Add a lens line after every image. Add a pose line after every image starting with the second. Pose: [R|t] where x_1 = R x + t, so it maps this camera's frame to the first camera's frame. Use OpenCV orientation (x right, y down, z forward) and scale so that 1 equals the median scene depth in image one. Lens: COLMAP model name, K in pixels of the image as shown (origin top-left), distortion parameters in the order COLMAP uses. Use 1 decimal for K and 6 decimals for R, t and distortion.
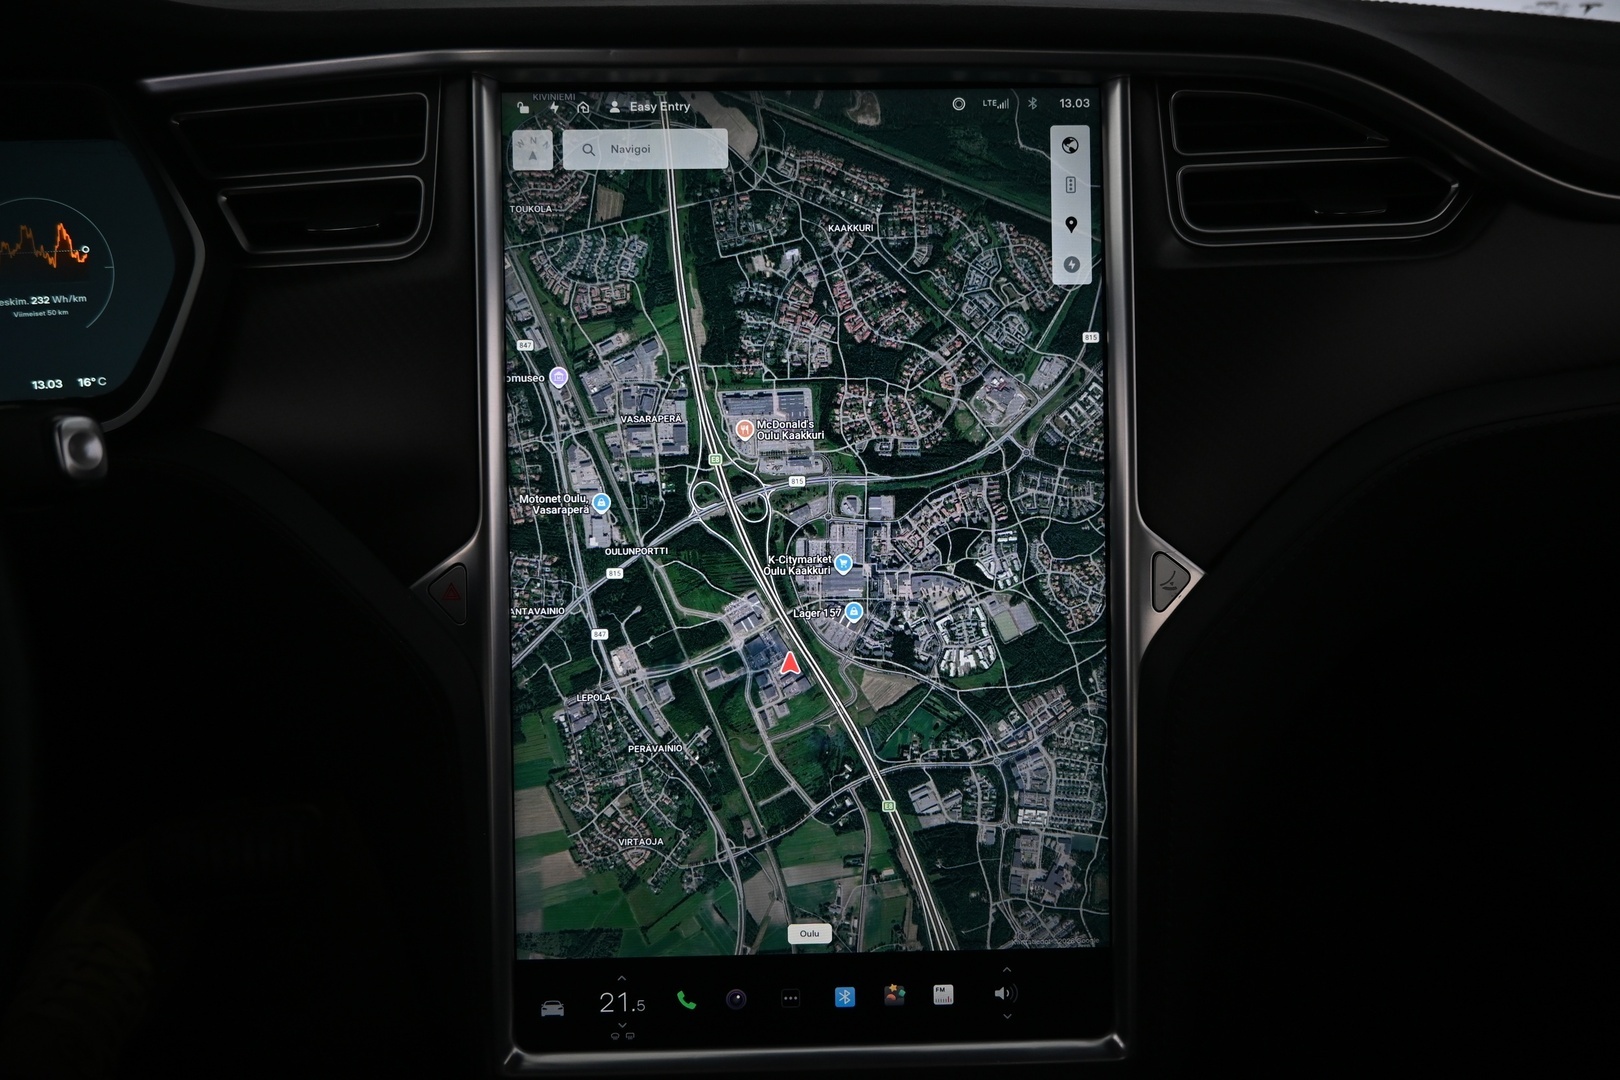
lens RADIAL K [[1102.7, 0, 821.4], [0, 1102.7, 547.8], [0, 0, 1]] dist [0.002530, -0.004652]
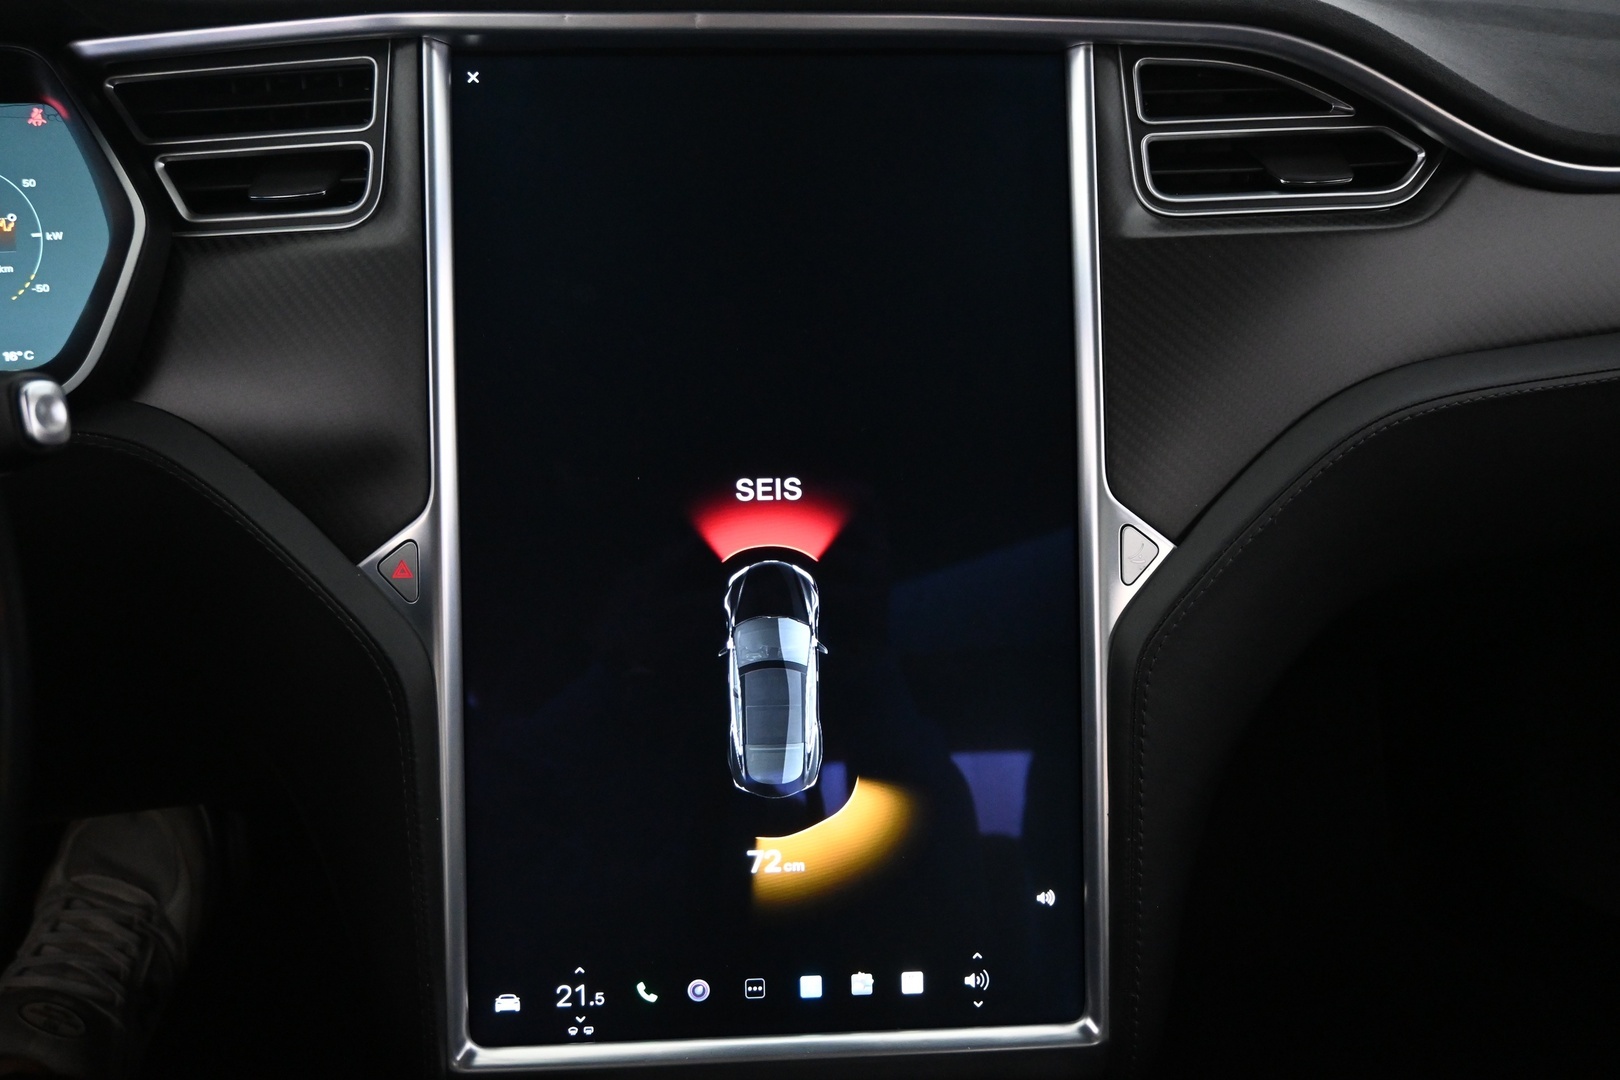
lens RADIAL K [[1251.8, 0, 817.2], [0, 1251.8, 542.2], [0, 0, 1]] dist [-0.001202, -0.002883]
pose [[0.999569, -0.006331, 0.028674, -0.002214], [0.006745, 0.999874, -0.014363, 0.032810], [-0.028580, 0.014550, 0.999486, -0.104838]]
